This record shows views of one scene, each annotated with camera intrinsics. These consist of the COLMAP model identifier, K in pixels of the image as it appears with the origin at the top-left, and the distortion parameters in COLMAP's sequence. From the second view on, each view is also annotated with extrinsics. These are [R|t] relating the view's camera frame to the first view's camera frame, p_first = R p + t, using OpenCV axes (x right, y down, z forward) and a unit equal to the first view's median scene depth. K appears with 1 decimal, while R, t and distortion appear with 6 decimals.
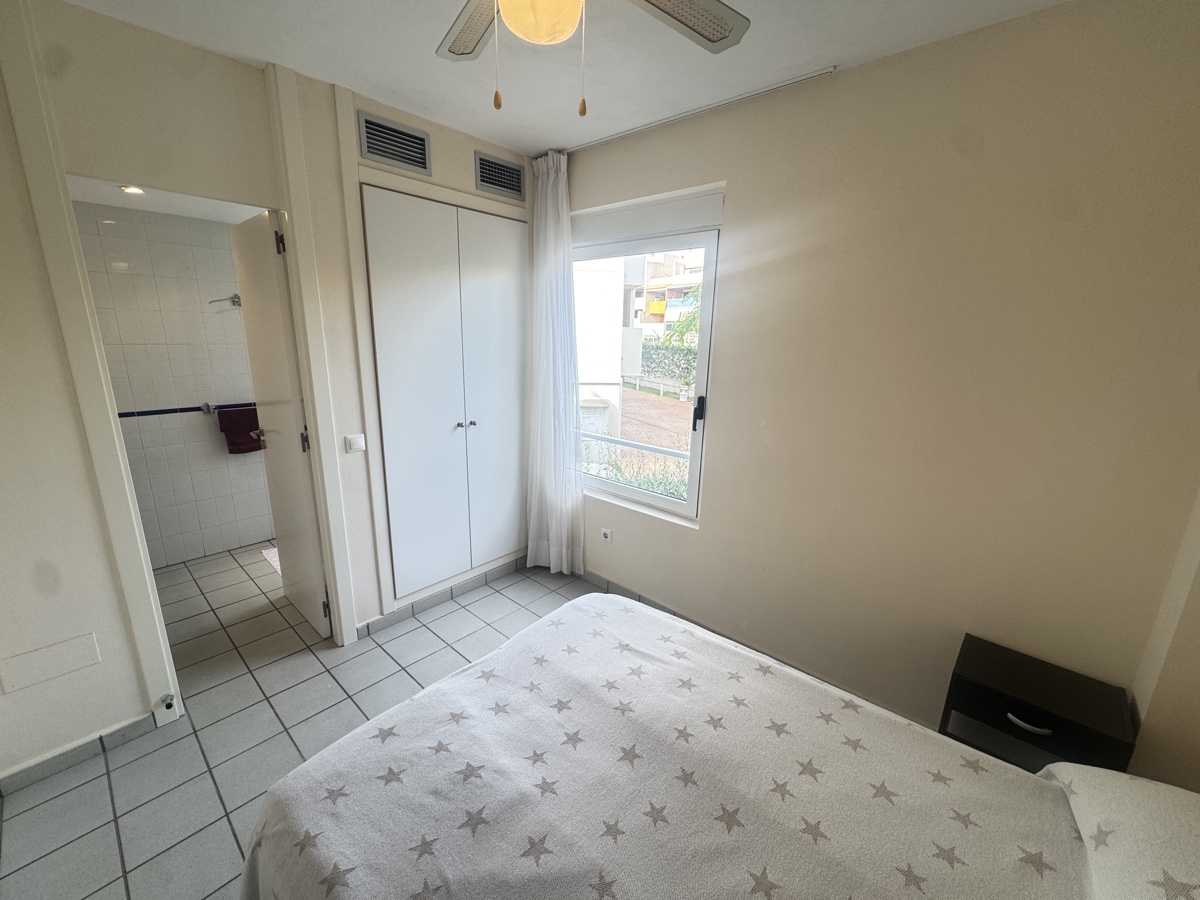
lens RADIAL K [[480.1, 0, 597.7], [0, 480.1, 448.4], [0, 0, 1]] dist [-0.005367, 0.000949]
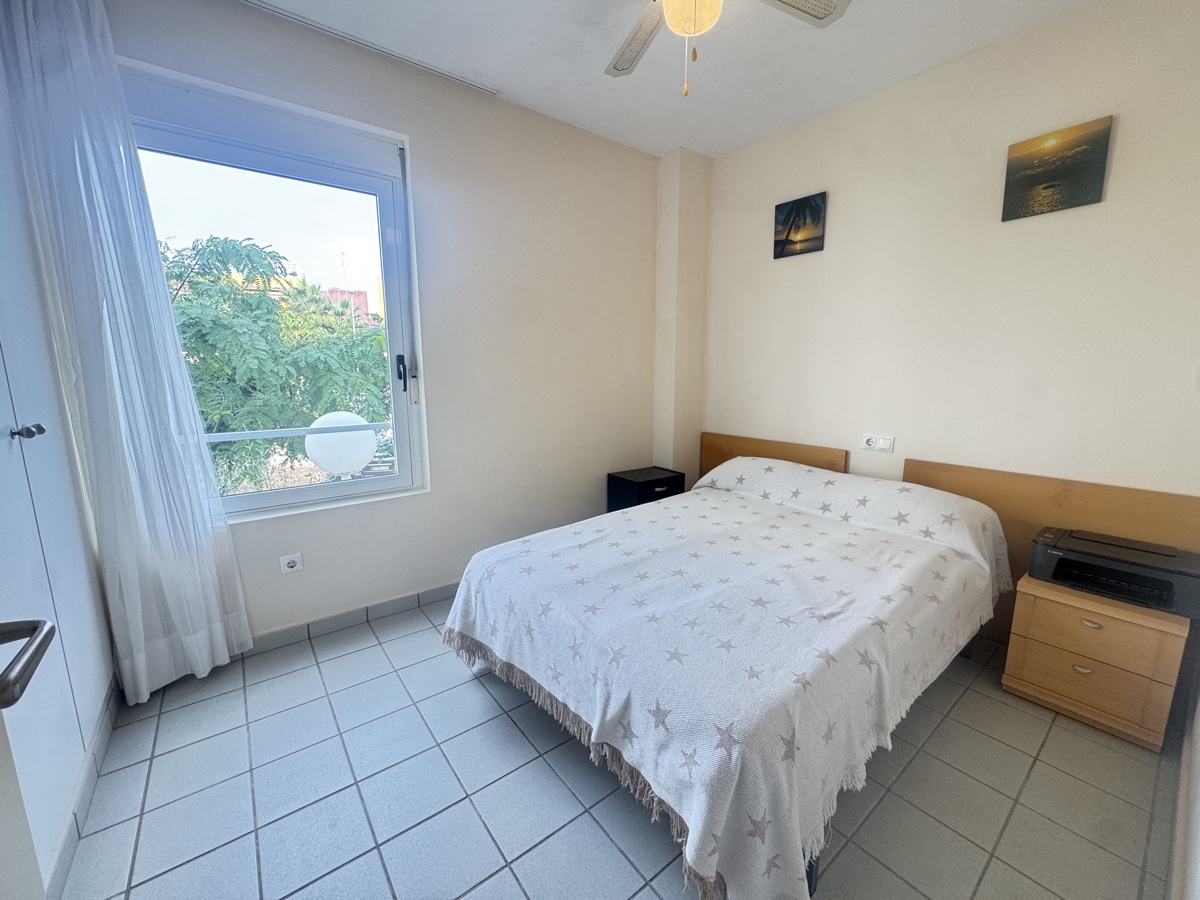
lens RADIAL K [[480.1, 0, 597.8], [0, 480.1, 451.2], [0, 0, 1]] dist [-0.005367, 0.000949]
pose [[0.181229, -0.188777, 0.965153, -0.982743], [0.237685, 0.960717, 0.143279, 0.046428], [-0.954286, 0.203436, 0.218979, 0.667194]]
